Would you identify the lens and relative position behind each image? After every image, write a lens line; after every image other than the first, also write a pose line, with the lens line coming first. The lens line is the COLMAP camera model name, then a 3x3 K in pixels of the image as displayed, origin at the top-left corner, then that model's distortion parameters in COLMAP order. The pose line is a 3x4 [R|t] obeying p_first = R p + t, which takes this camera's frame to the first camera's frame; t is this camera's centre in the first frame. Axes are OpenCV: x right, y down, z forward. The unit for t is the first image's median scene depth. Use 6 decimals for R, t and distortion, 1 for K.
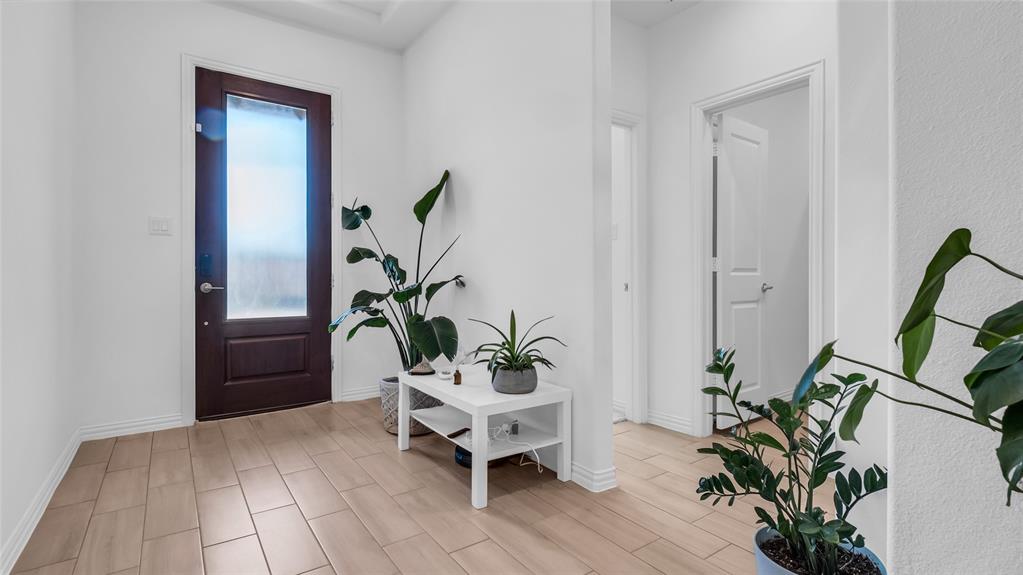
lens RADIAL K [[488.2, 0, 516.0], [0, 488.2, 281.6], [0, 0, 1]] dist [0.006121, -0.000281]
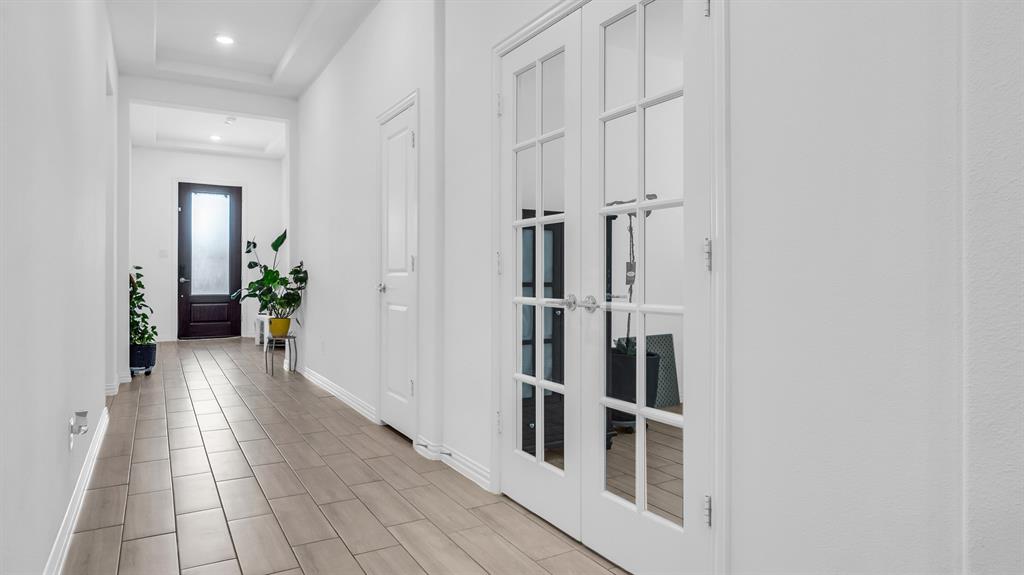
lens RADIAL K [[607.9, 0, 516.2], [0, 607.9, 276.9], [0, 0, 1]] dist [0.000744, -0.000956]
pose [[0.998587, 0.003057, -0.053054, 0.992199], [-0.002888, 0.999991, 0.003255, -0.014539], [0.053064, -0.003097, 0.998586, -1.619771]]
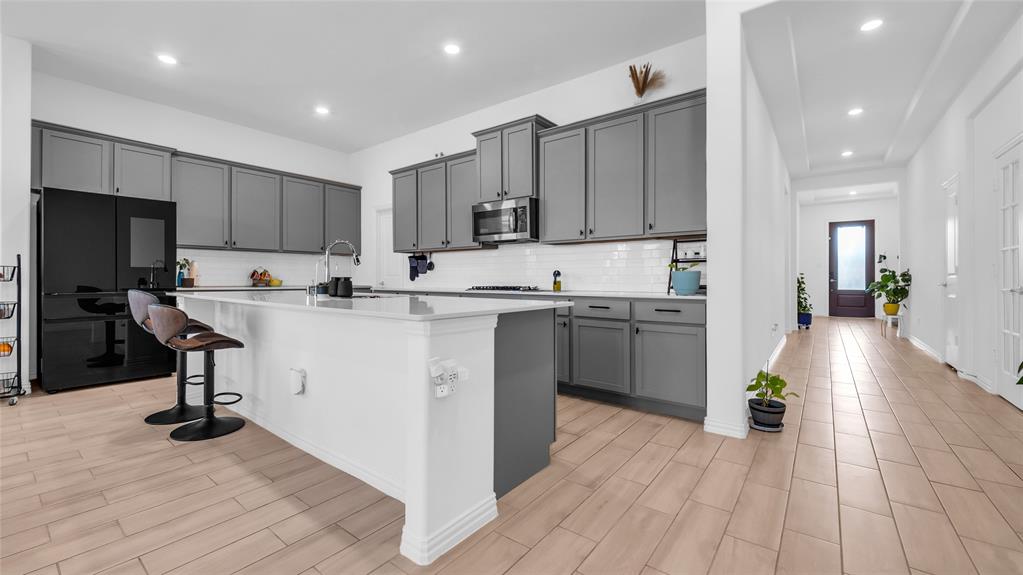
lens RADIAL K [[402.1, 0, 507.3], [0, 402.1, 277.8], [0, 0, 1]] dist [-0.008430, -0.000155]
pose [[0.308776, -0.001861, -0.951133, 1.443894], [0.004514, 0.999990, -0.000492, -0.016618], [0.951124, -0.004141, 0.308782, -2.205057]]
